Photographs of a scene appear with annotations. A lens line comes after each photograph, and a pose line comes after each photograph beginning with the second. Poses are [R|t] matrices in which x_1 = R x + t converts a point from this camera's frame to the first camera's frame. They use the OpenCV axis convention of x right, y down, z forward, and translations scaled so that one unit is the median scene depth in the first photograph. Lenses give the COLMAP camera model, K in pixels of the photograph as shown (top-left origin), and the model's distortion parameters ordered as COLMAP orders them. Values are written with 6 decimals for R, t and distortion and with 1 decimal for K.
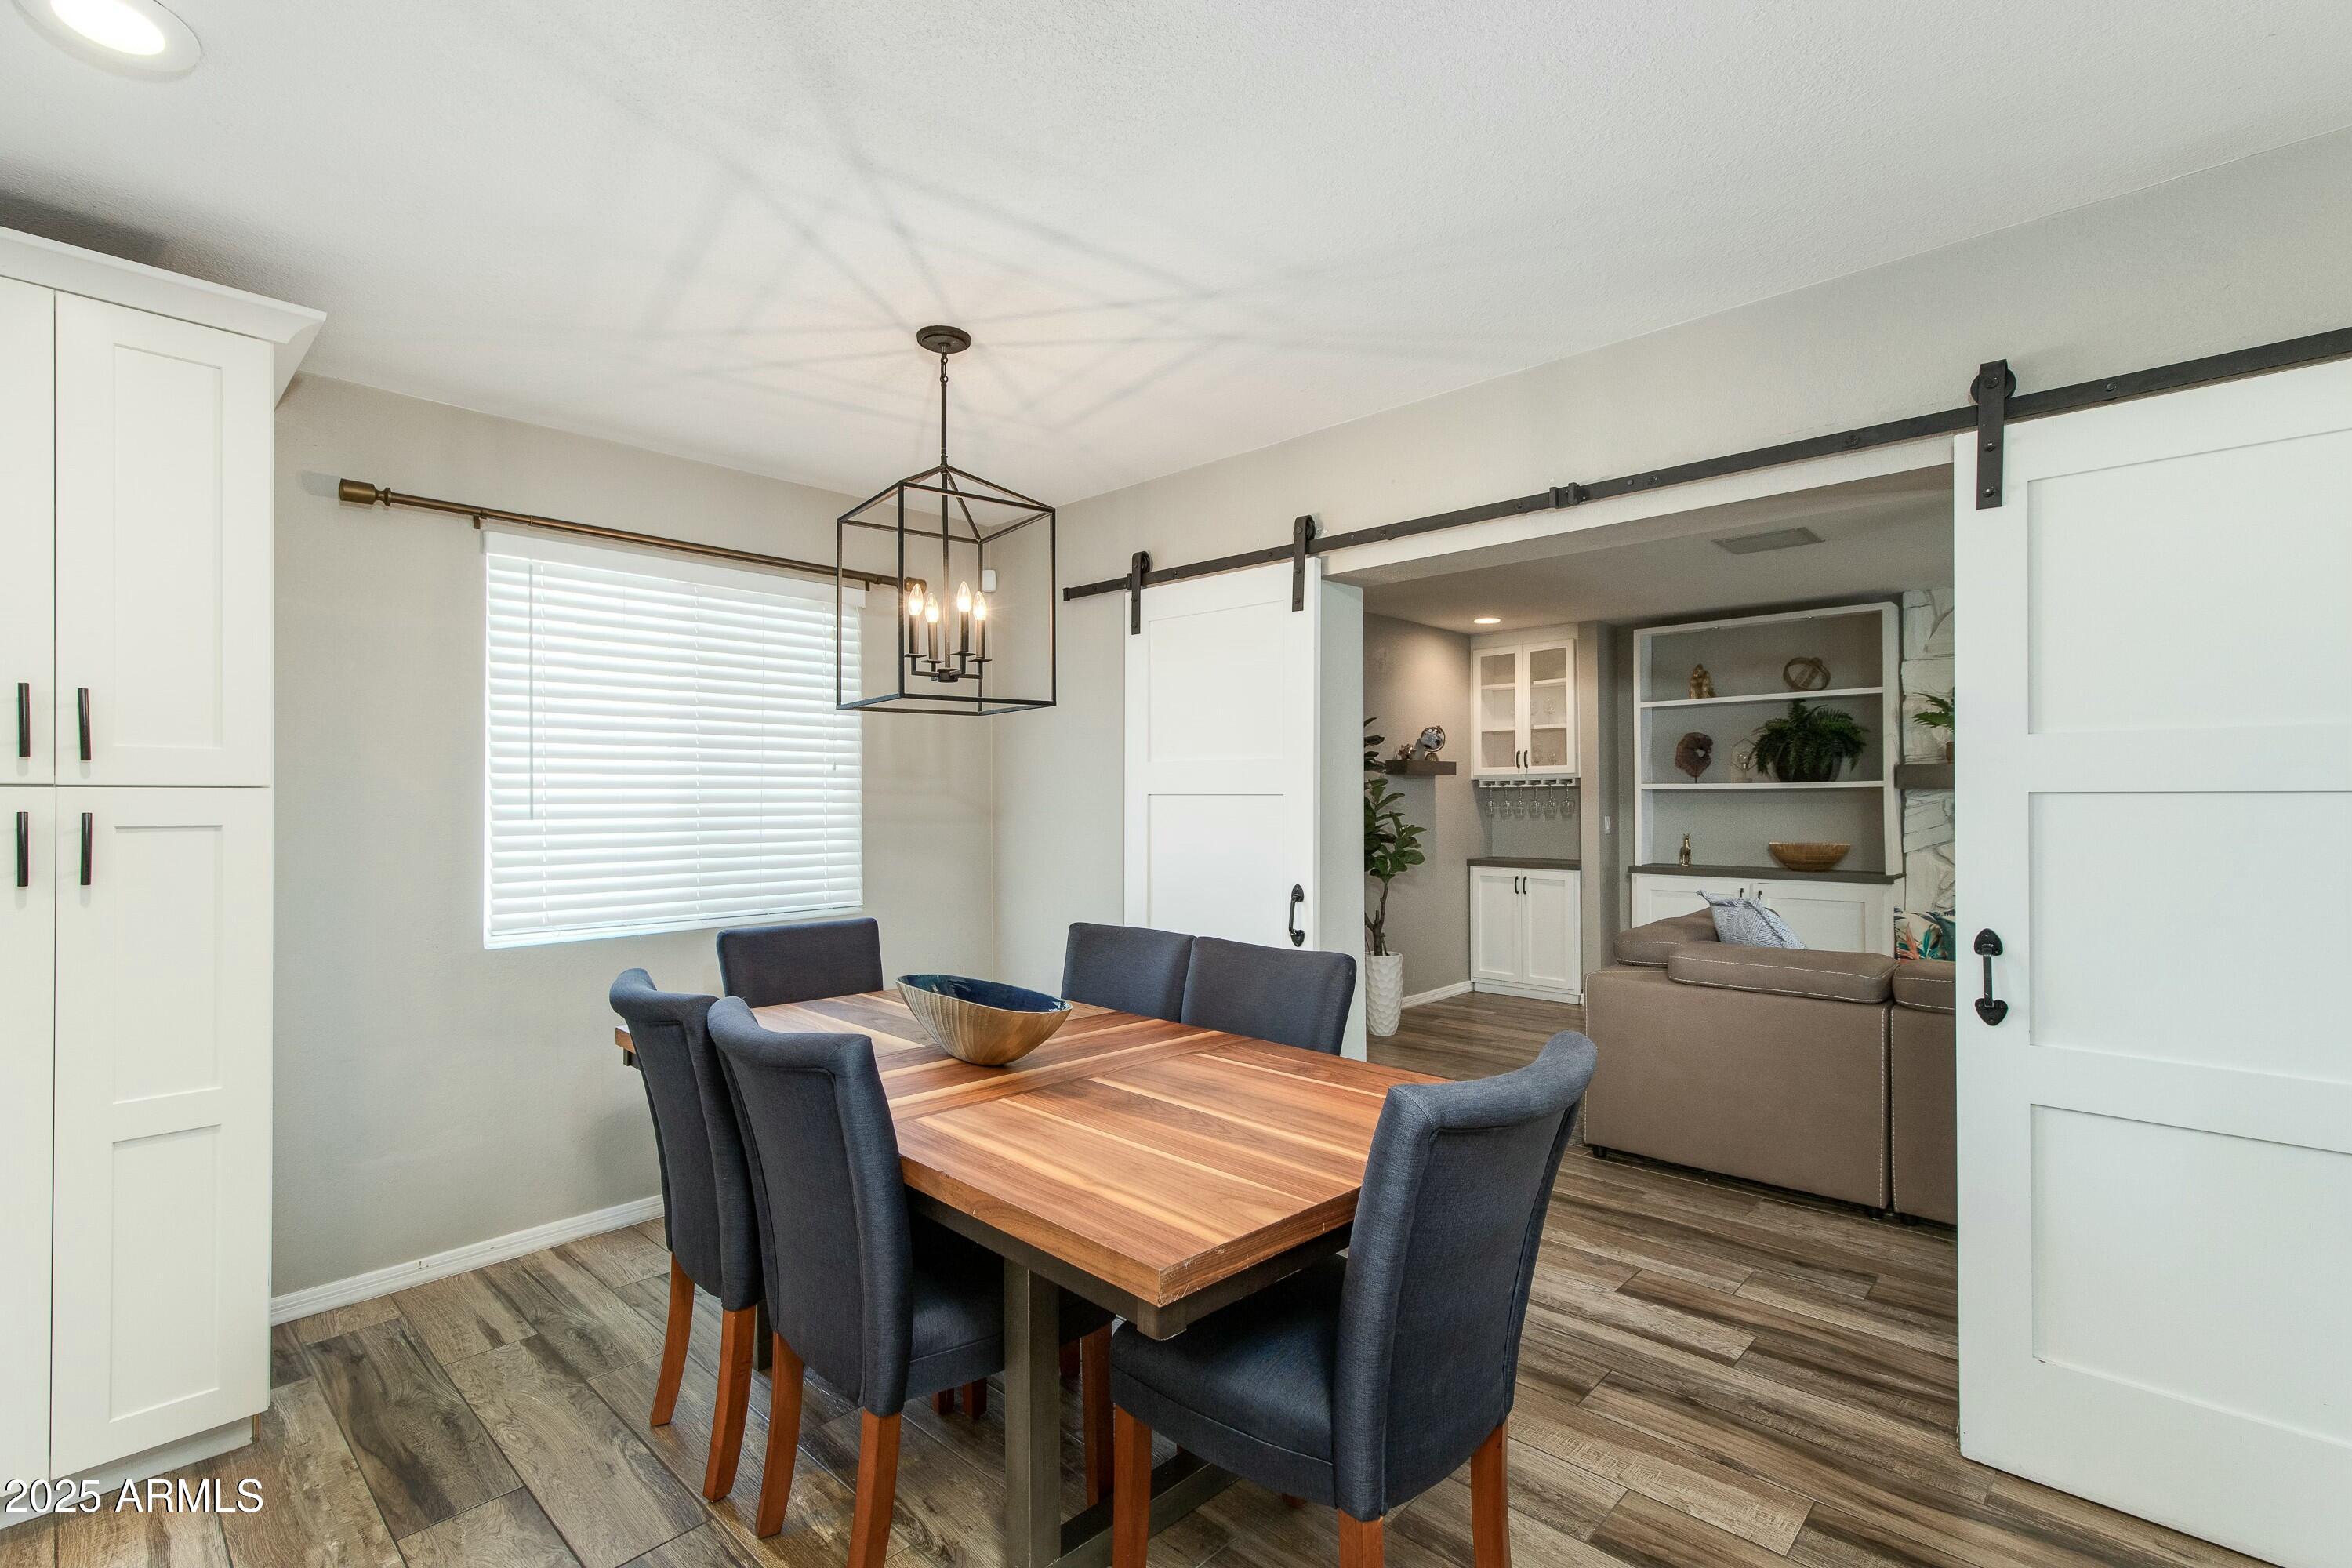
lens RADIAL K [[1074.5, 0, 1179.7], [0, 1074.5, 789.1], [0, 0, 1]] dist [0.005225, -0.001411]
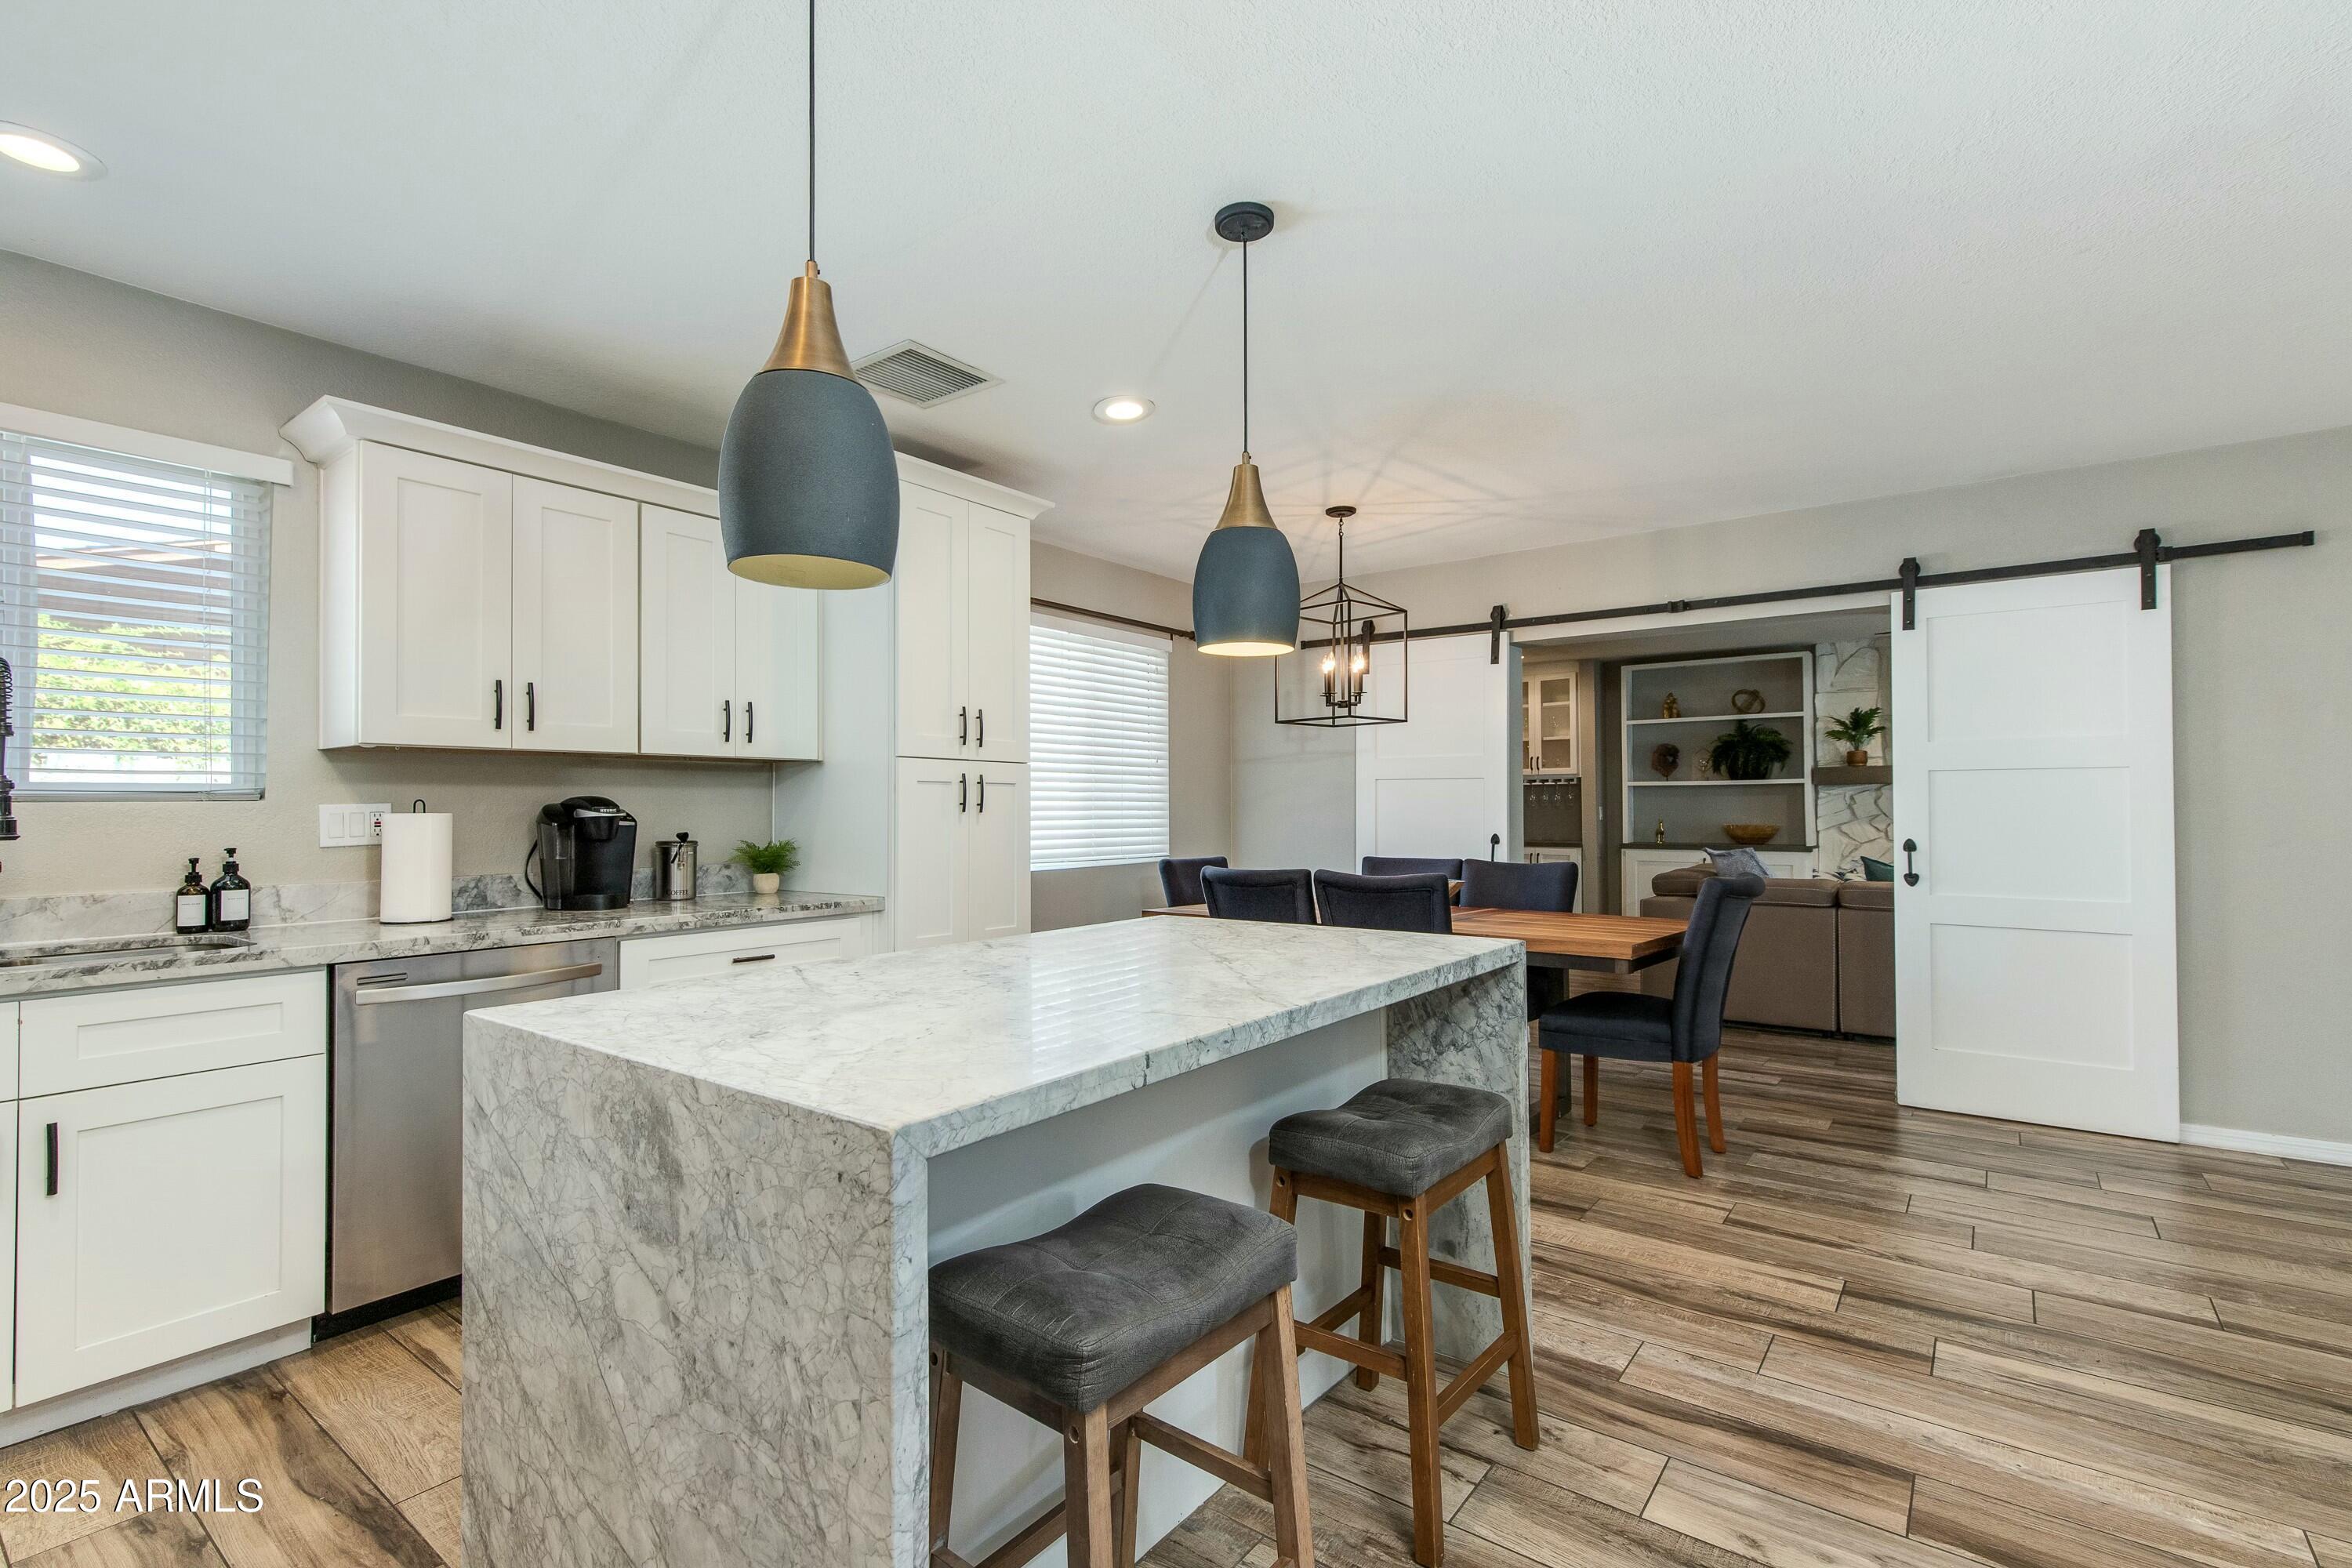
lens RADIAL K [[1078.4, 0, 1176.0], [0, 1078.4, 784.0], [0, 0, 1]] dist [-0.000379, -0.000233]
pose [[0.995490, 0.004144, 0.094778, -0.430197], [-0.002694, 0.999877, -0.015418, 0.033737], [-0.094830, 0.015094, 0.995379, -0.468049]]
